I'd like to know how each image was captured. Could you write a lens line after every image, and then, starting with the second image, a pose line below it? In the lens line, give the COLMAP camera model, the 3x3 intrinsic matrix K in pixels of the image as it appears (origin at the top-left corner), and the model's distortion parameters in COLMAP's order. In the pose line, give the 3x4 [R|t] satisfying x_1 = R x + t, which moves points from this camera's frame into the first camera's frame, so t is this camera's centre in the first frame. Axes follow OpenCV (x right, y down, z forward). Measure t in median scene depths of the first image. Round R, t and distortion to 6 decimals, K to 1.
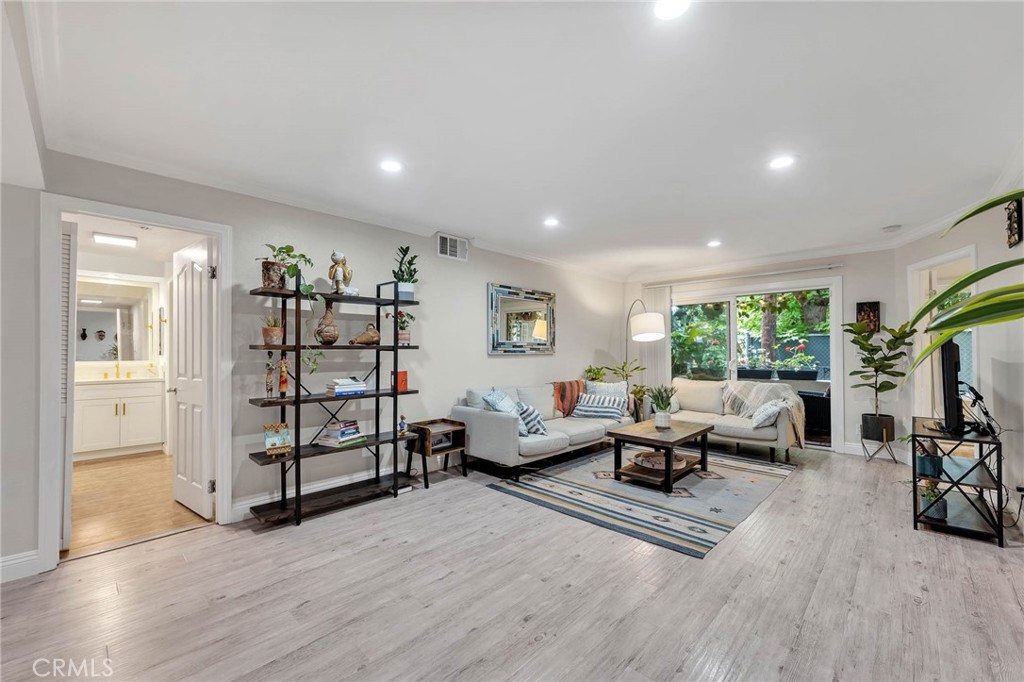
lens RADIAL K [[420.1, 0, 513.3], [0, 420.1, 341.9], [0, 0, 1]] dist [-0.001616, -0.000392]
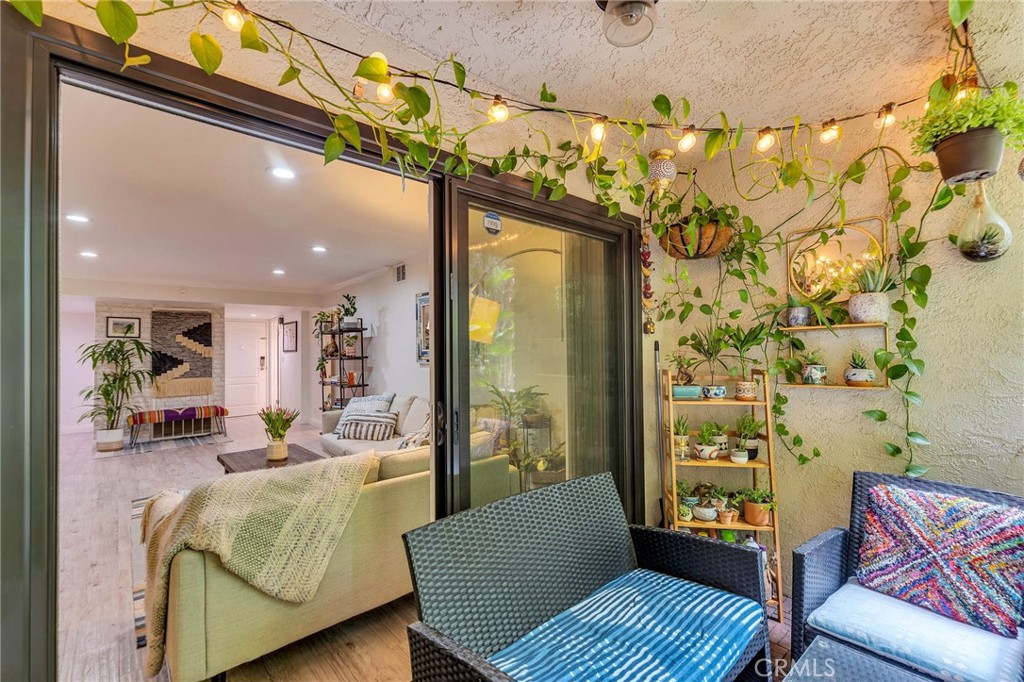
lens RADIAL K [[457.2, 0, 511.4], [0, 457.2, 345.2], [0, 0, 1]] dist [-0.010968, -0.000220]
pose [[-0.106289, -0.010114, -0.994284, 1.310212], [0.035713, 0.999264, -0.013983, 0.011387], [0.993694, -0.036995, -0.105849, 1.694903]]
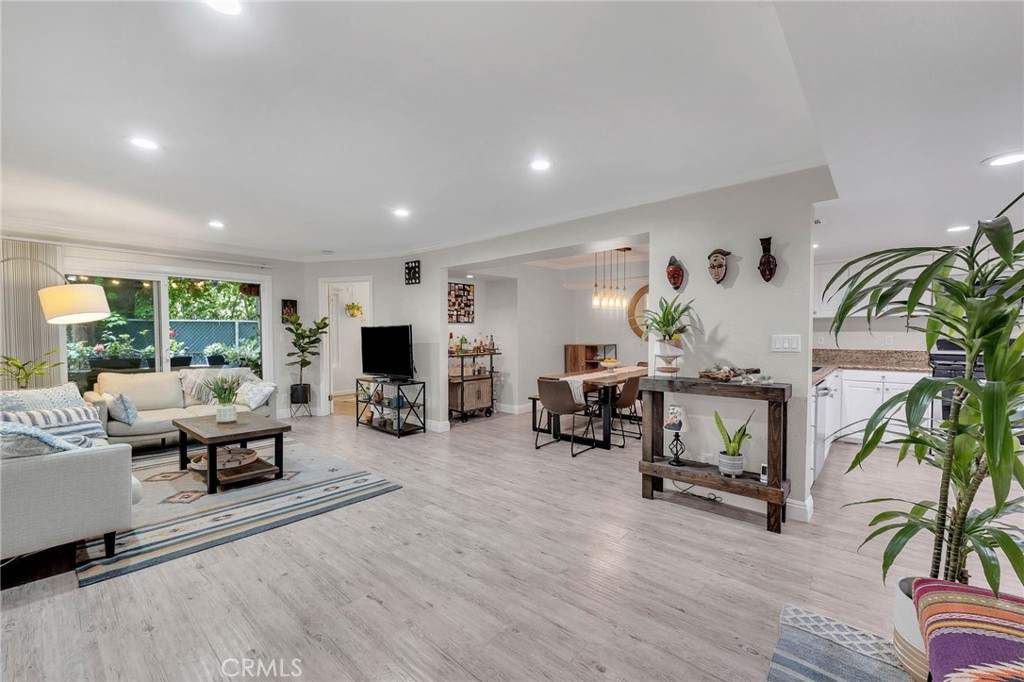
lens RADIAL K [[420.1, 0, 509.4], [0, 420.1, 345.2], [0, 0, 1]] dist [-0.001616, -0.000392]
pose [[-0.036880, -0.024015, 0.999031, -0.619716], [-0.019201, 0.999544, 0.023319, 0.003532], [-0.999135, -0.018323, -0.037325, 0.462268]]
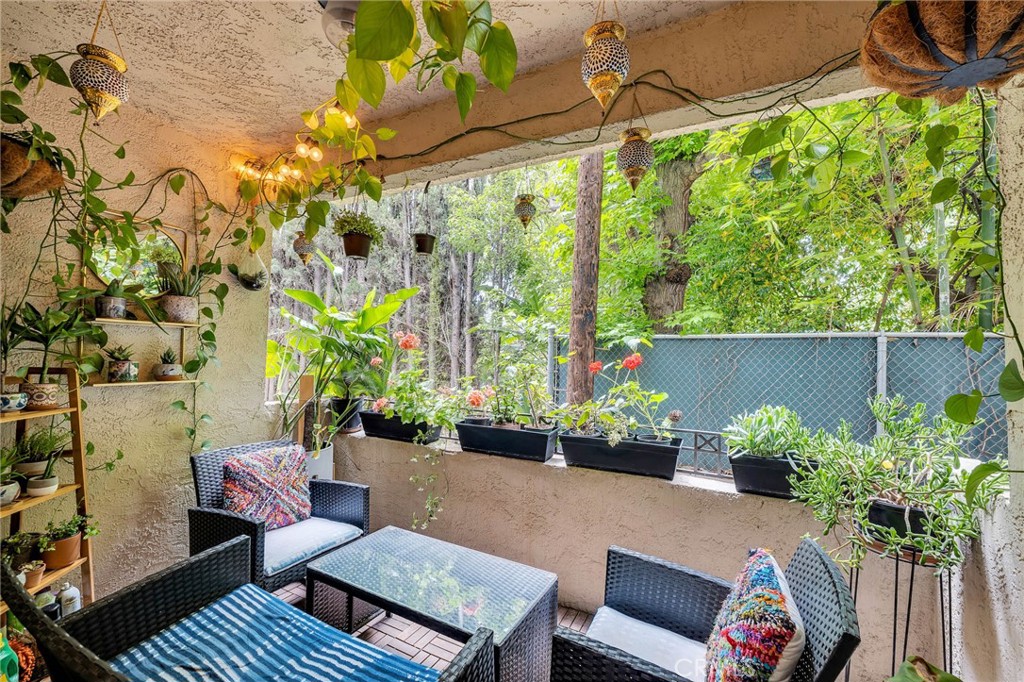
lens RADIAL K [[420.1, 0, 515.3], [0, 420.1, 343.4], [0, 0, 1]] dist [-0.001616, -0.000392]
pose [[0.956546, 0.038217, 0.289065, 0.974925], [-0.036493, 0.999269, -0.011353, 0.009714], [-0.289287, 0.000311, 0.957242, 1.382542]]
